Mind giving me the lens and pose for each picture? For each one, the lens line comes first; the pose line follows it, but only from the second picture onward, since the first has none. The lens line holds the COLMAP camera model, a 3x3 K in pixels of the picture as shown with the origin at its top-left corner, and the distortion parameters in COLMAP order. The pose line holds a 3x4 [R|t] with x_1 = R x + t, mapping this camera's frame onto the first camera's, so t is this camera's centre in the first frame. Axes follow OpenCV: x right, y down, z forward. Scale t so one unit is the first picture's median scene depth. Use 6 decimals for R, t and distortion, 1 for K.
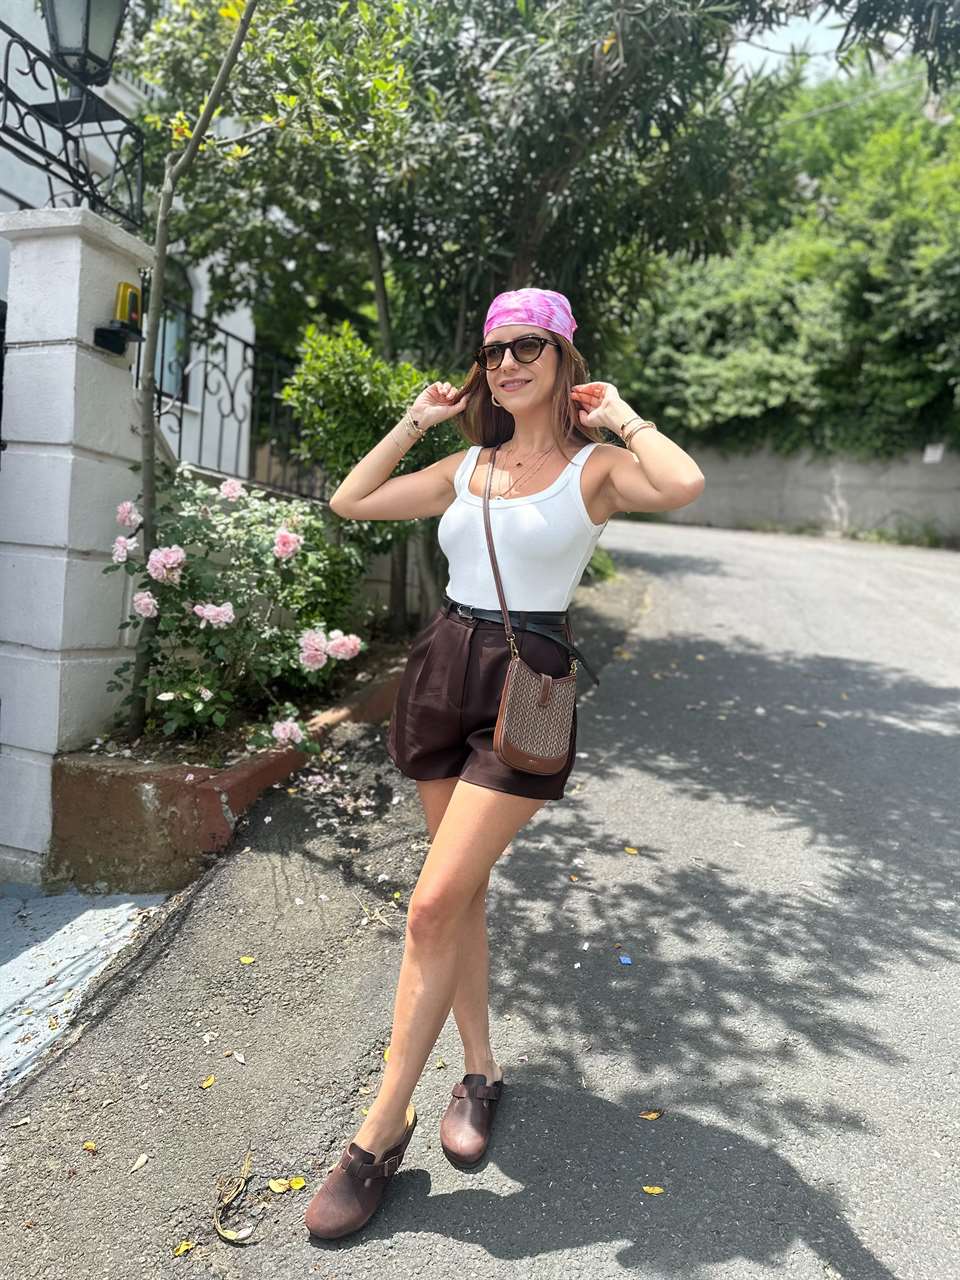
lens RADIAL K [[896.5, 0, 507.7], [0, 896.5, 637.5], [0, 0, 1]] dist [0.044083, -0.046722]
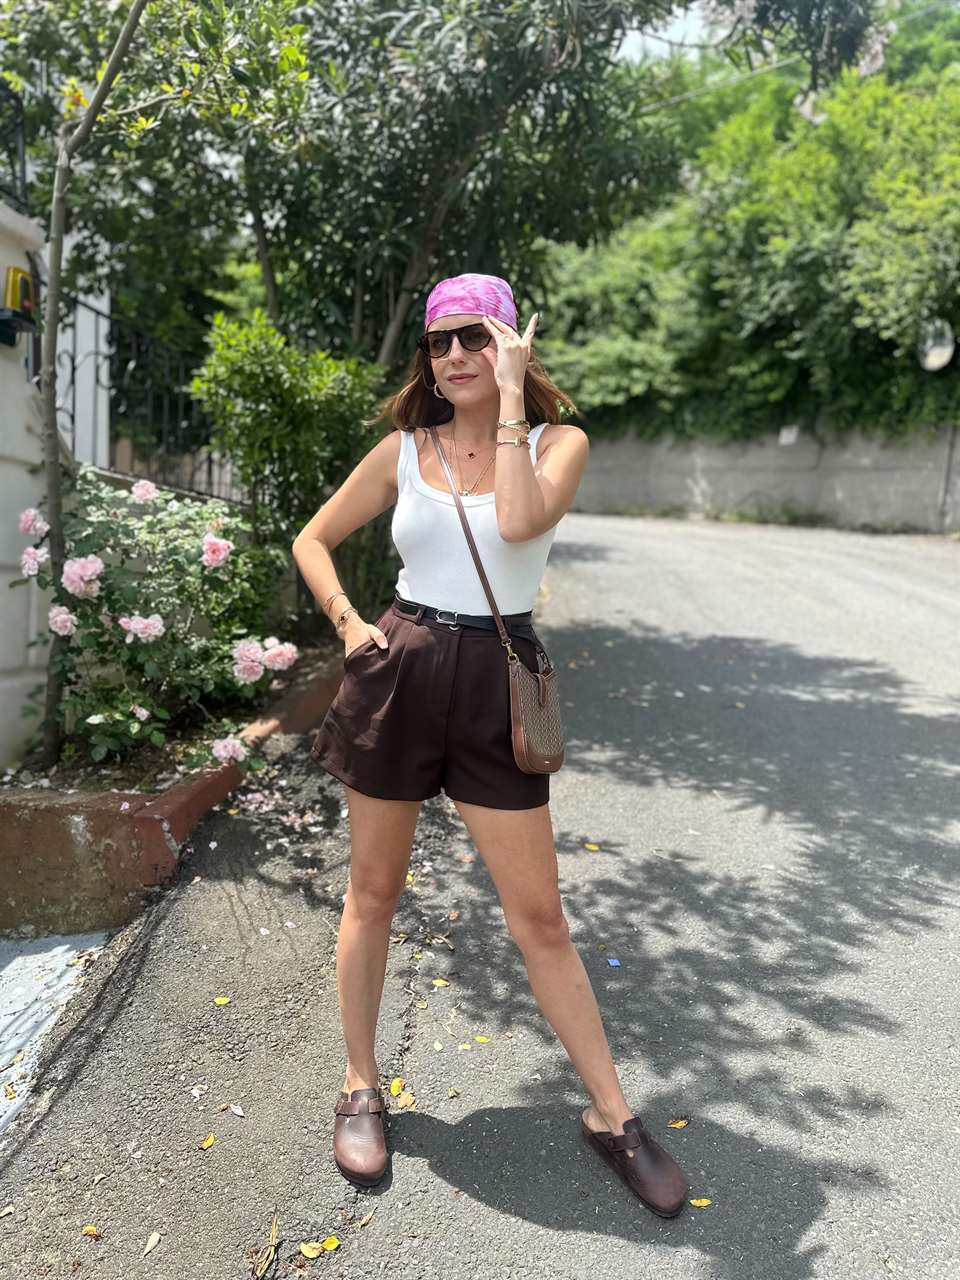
lens RADIAL K [[896.1, 0, 485.5], [0, 896.1, 642.5], [0, 0, 1]] dist [0.005259, -0.003380]
pose [[0.990732, -0.048701, 0.126800, -0.087510], [0.046374, 0.998698, 0.021243, -0.013143], [-0.127670, -0.015166, 0.991701, 0.041237]]
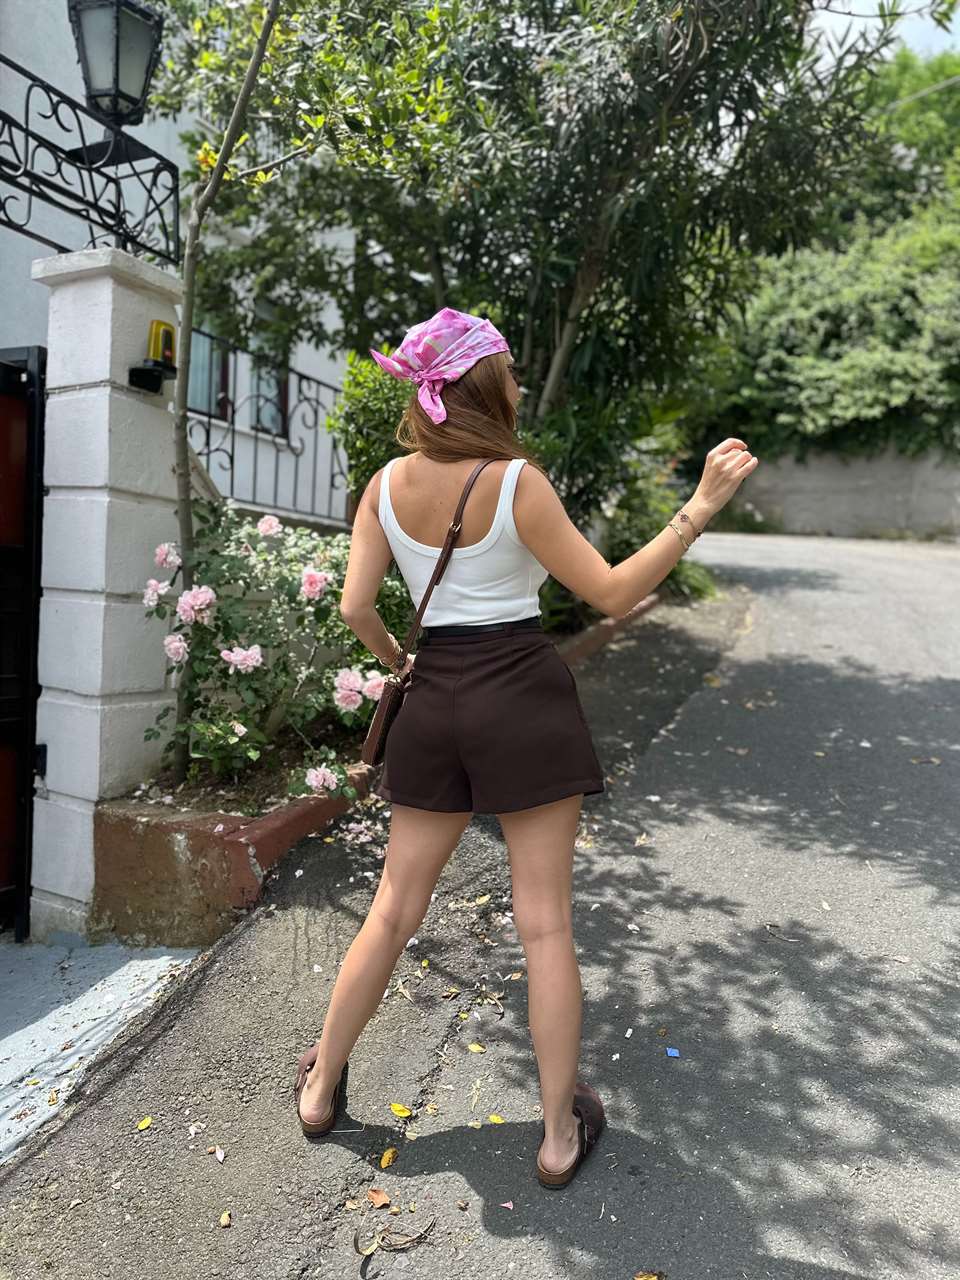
lens RADIAL K [[896.5, 0, 507.7], [0, 896.5, 637.5], [0, 0, 1]] dist [0.044083, -0.046722]
pose [[0.990697, -0.022377, -0.134235, 0.076562], [0.019758, 0.999588, -0.020813, -0.019286], [0.134646, 0.017967, 0.990731, 0.082386]]
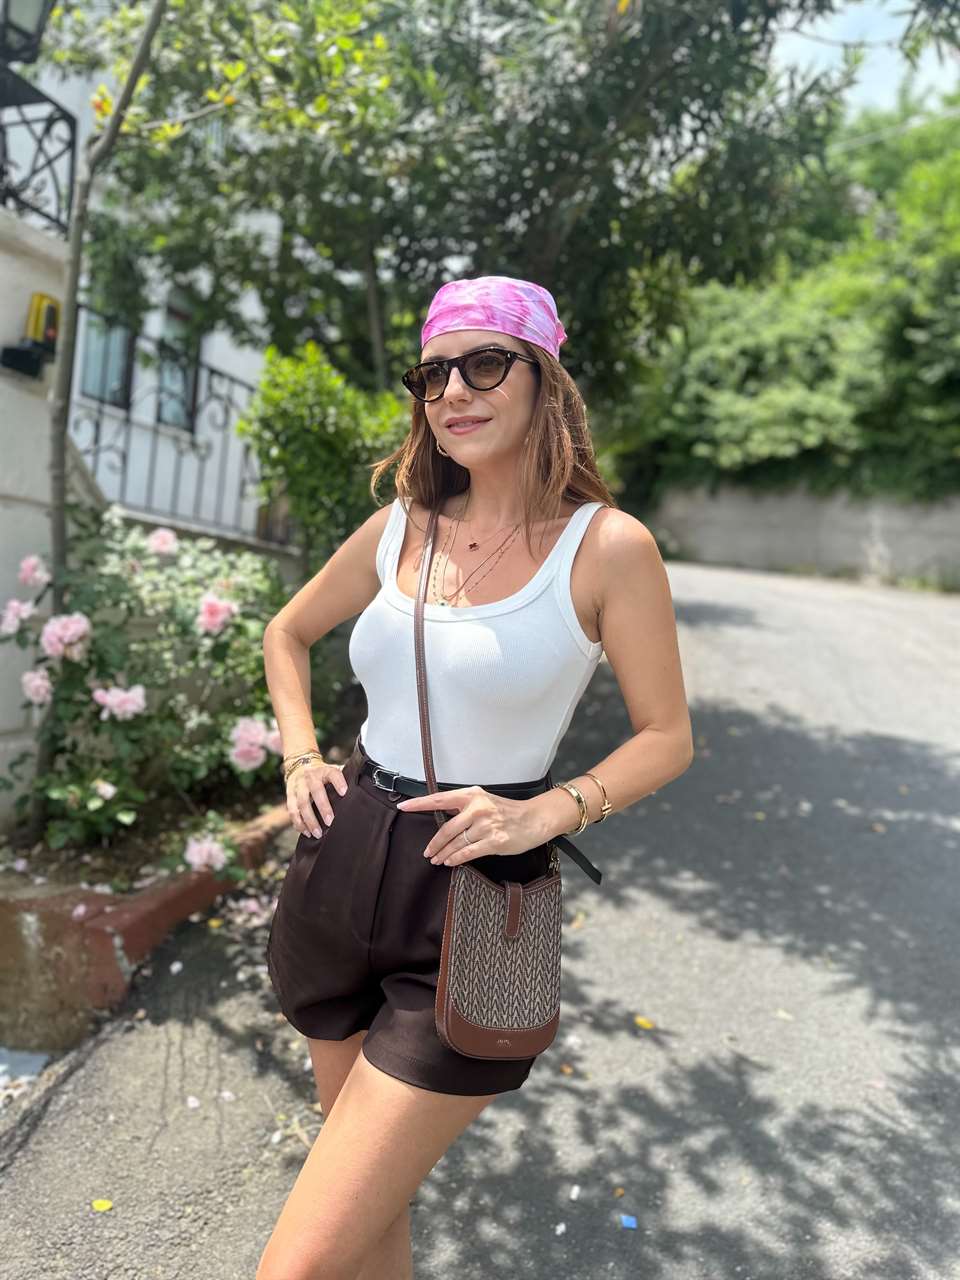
lens RADIAL K [[900.7, 0, 503.3], [0, 900.7, 633.9], [0, 0, 1]] dist [-0.000765, -0.004975]
pose [[0.999142, 0.023258, -0.034254, 0.034250], [-0.024581, 0.998947, -0.038737, -0.058656], [0.033317, 0.039545, 0.998662, 0.201713]]
